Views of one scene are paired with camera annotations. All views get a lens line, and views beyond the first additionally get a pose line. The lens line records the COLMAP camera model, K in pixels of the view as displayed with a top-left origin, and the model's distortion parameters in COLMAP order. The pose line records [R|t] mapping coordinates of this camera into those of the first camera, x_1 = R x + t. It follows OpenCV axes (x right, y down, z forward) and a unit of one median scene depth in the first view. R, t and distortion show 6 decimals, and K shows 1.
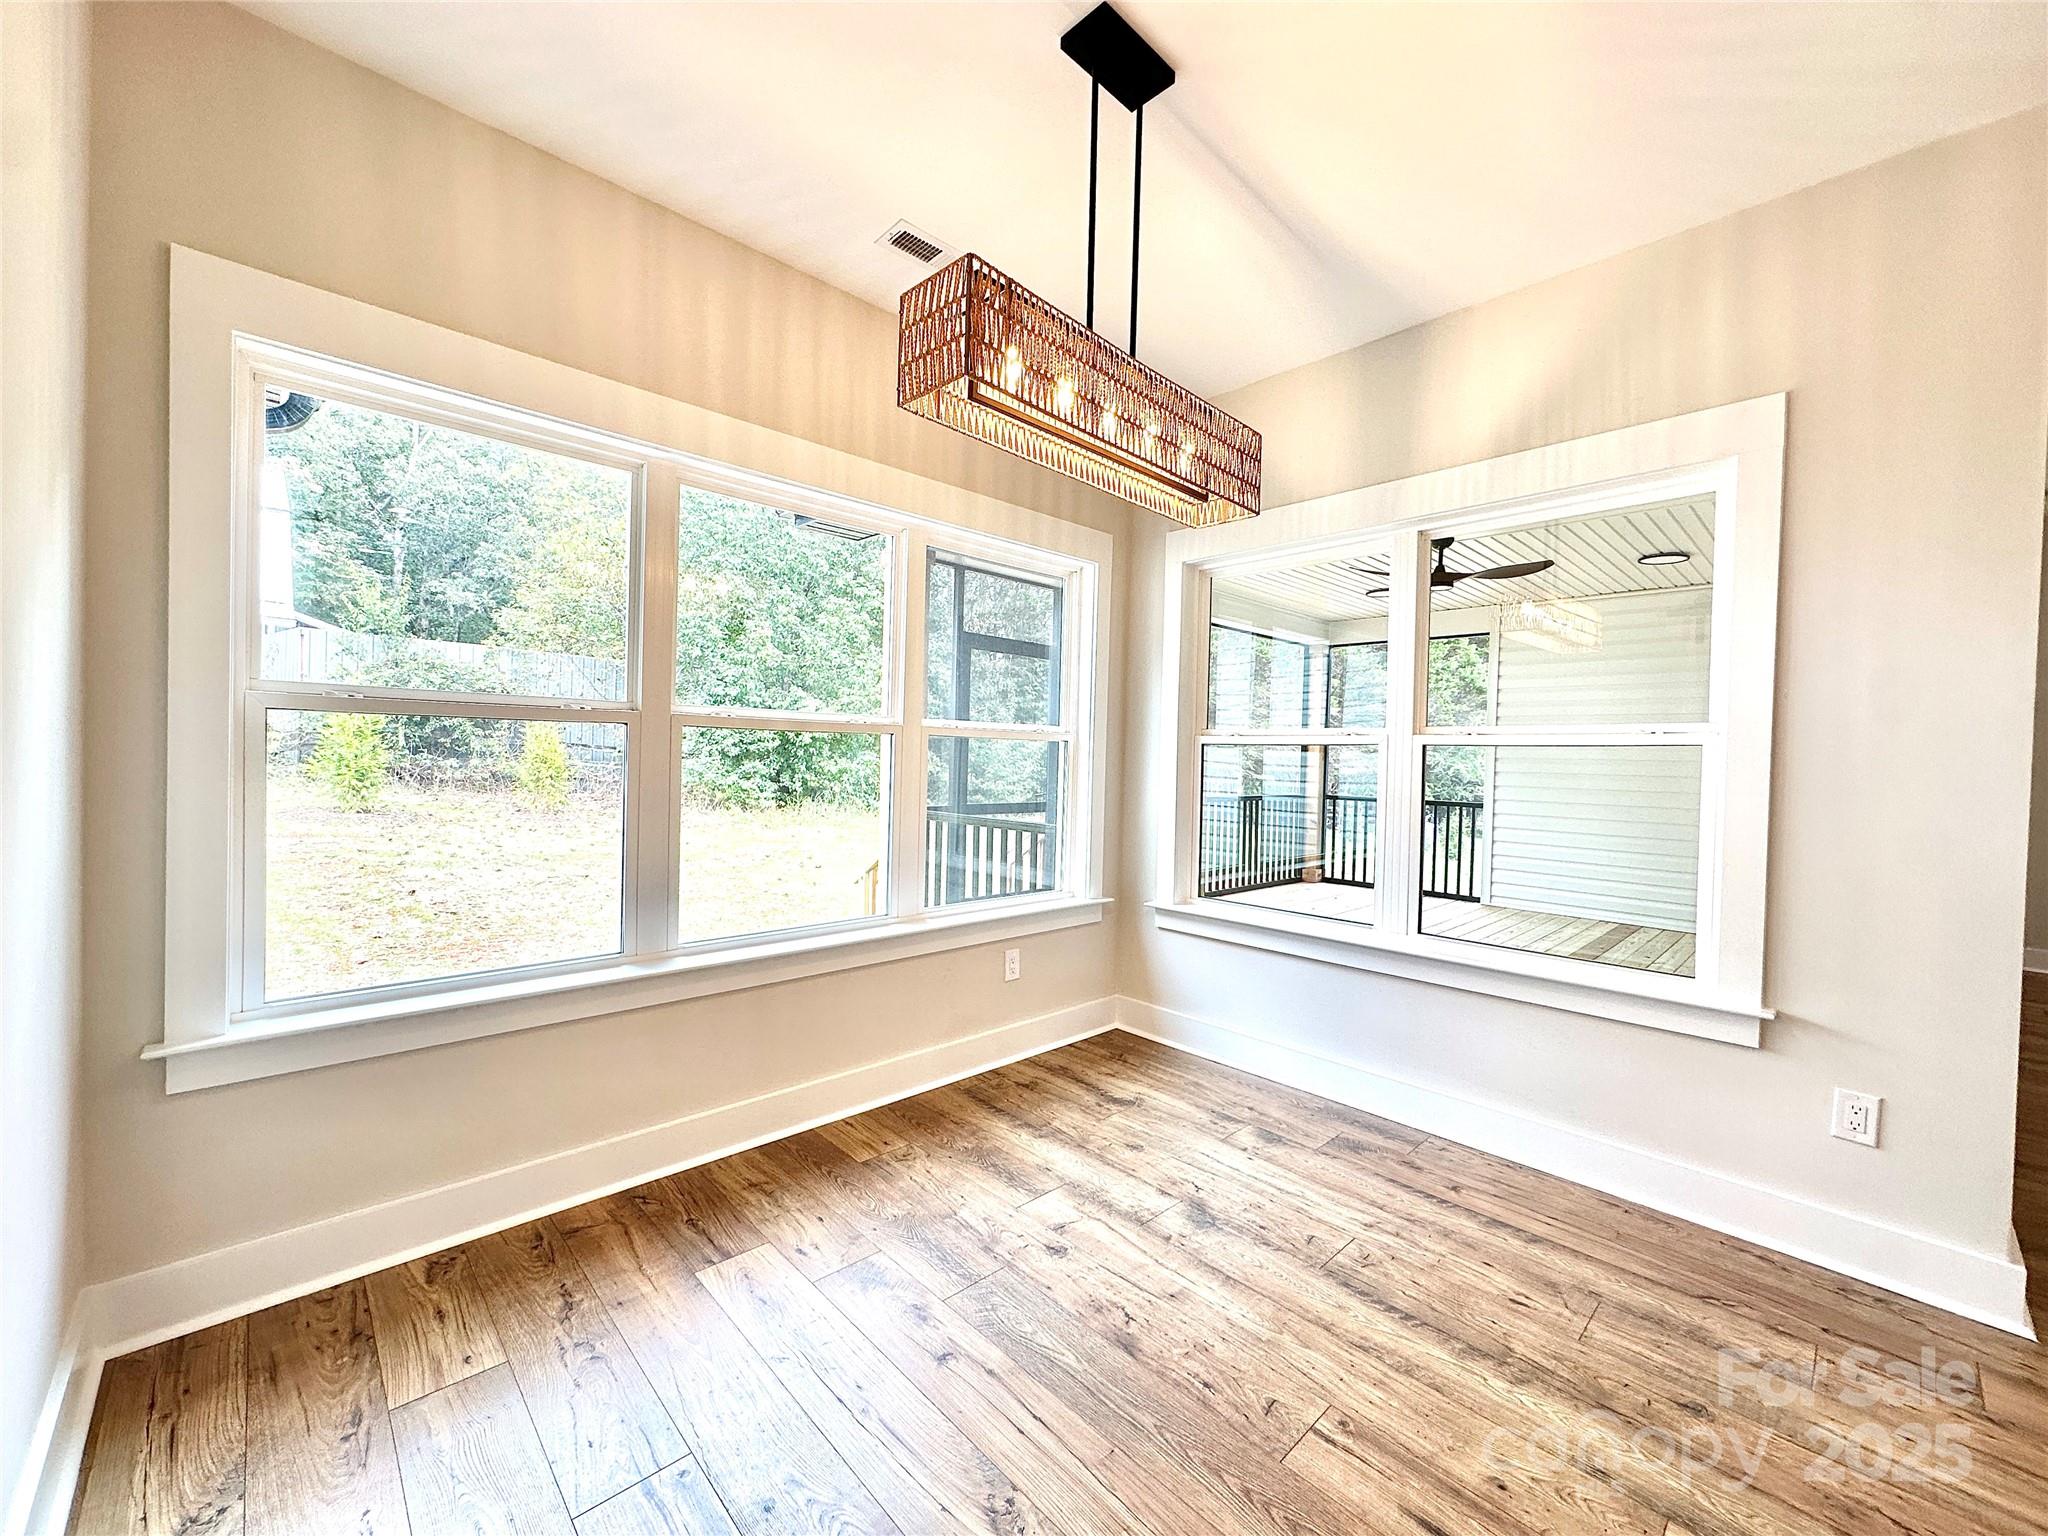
lens RADIAL K [[803.6, 0, 1024.0], [0, 803.6, 768.0], [0, 0, 1]] dist [-0.003284, 0.000392]
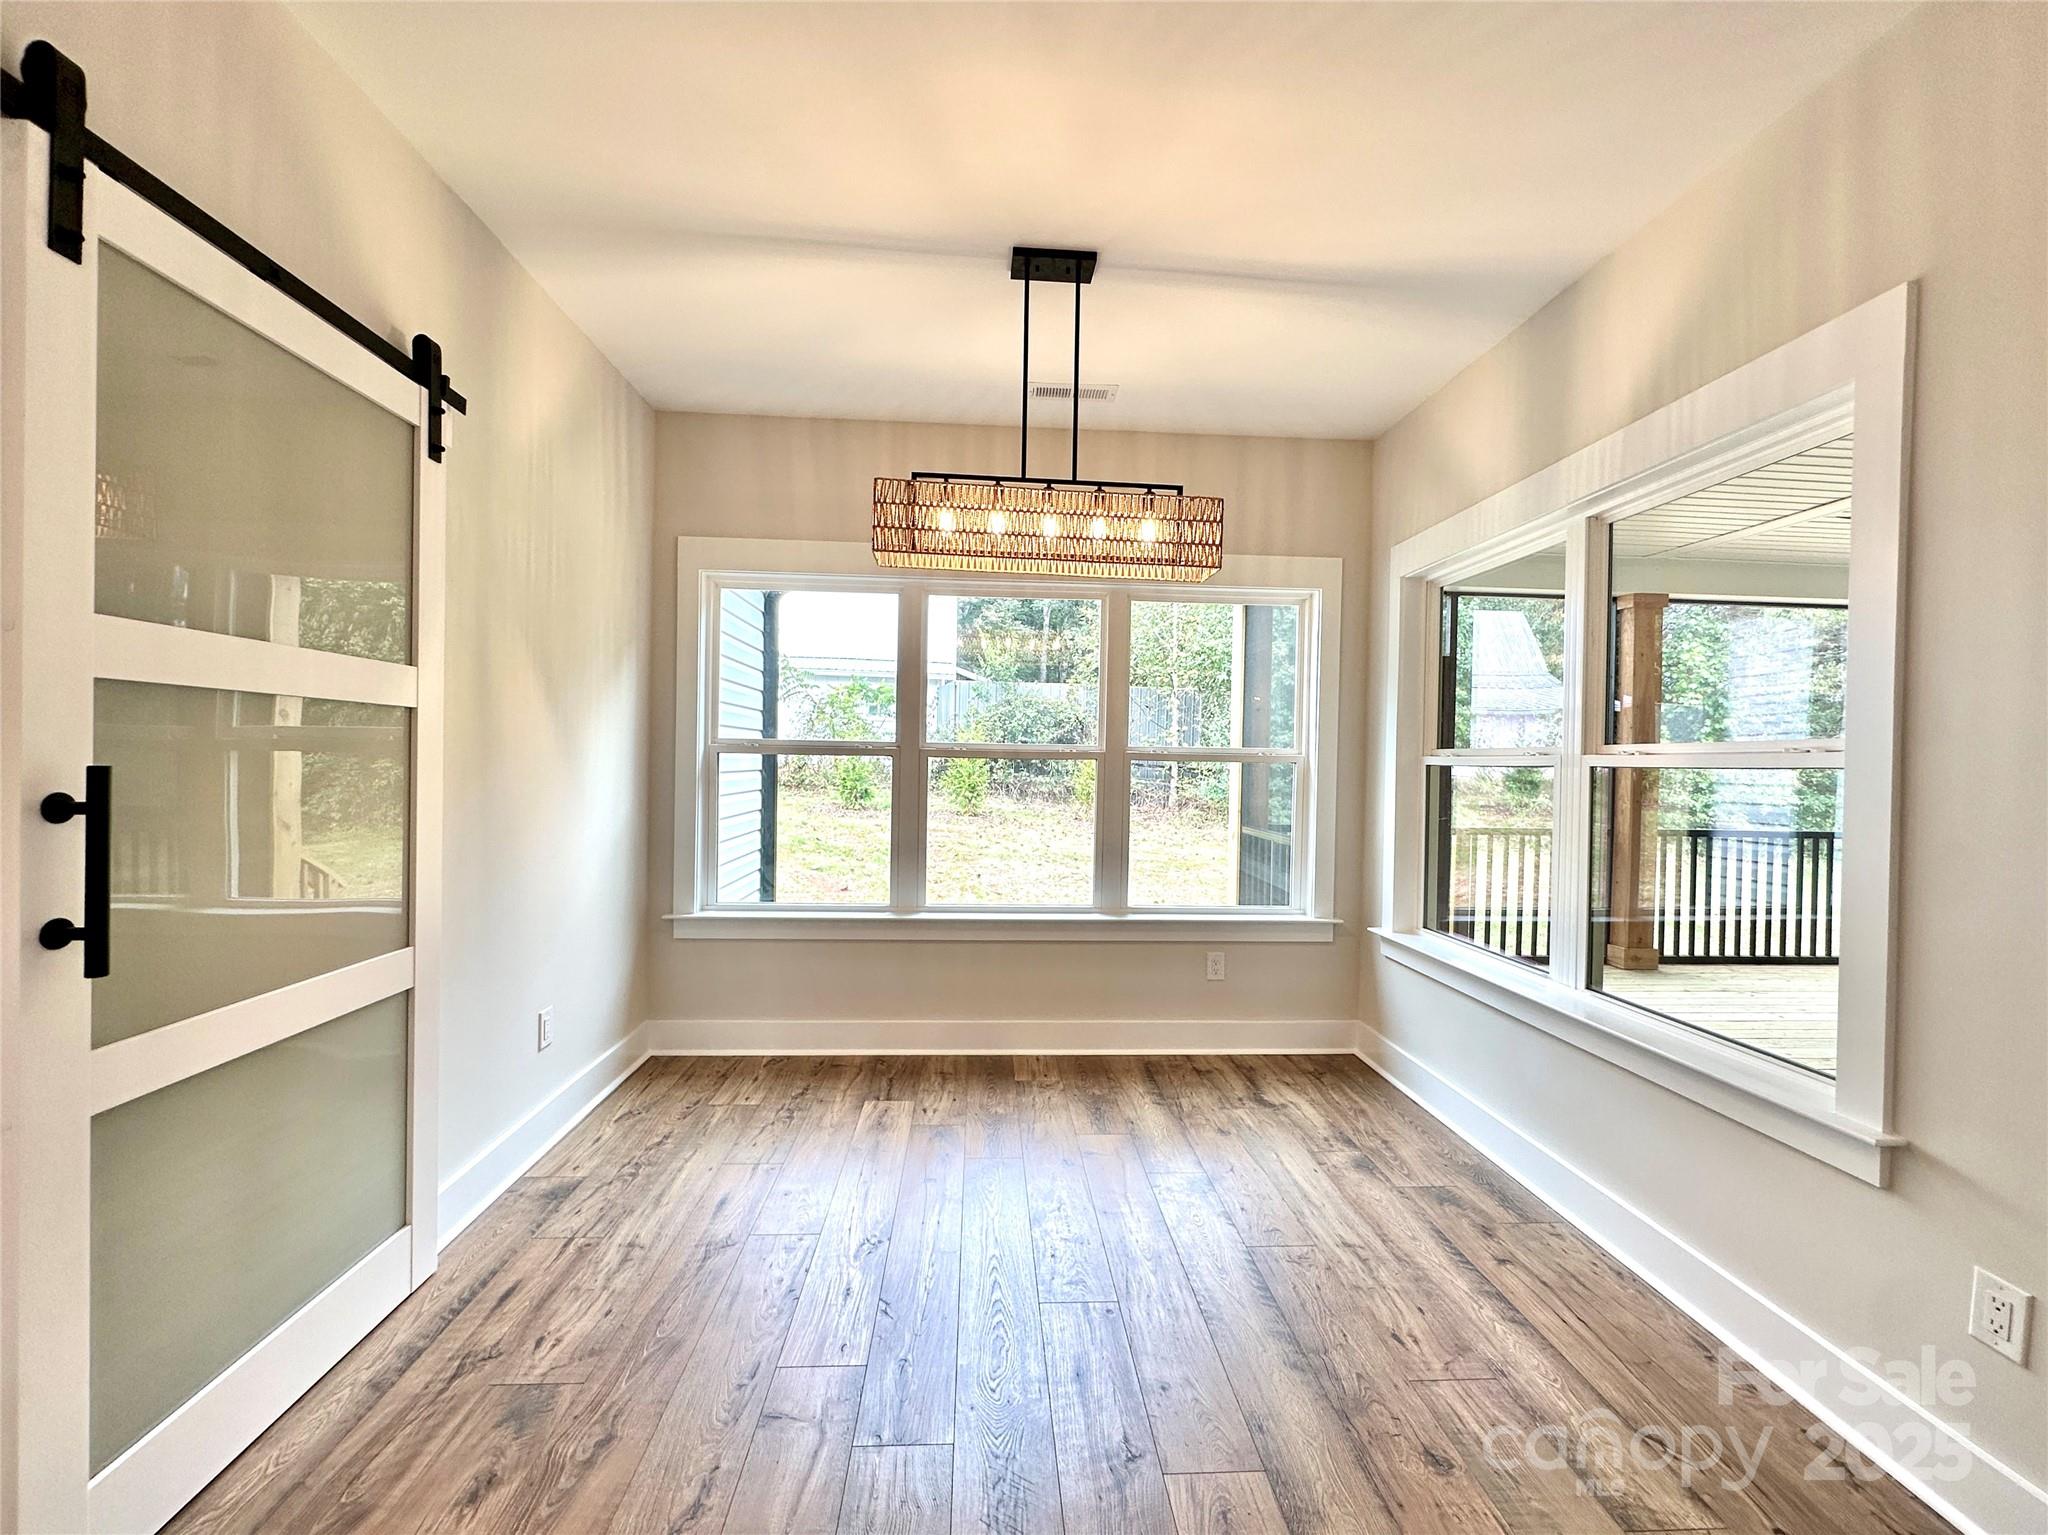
lens RADIAL K [[815.8, 0, 1024.0], [0, 815.8, 767.5], [0, 0, 1]] dist [-0.003866, 0.000577]
pose [[0.773856, -0.003847, -0.633350, 0.657951], [-0.010068, 0.999780, -0.018374, -0.006979], [0.633281, 0.020595, 0.773648, -0.054847]]
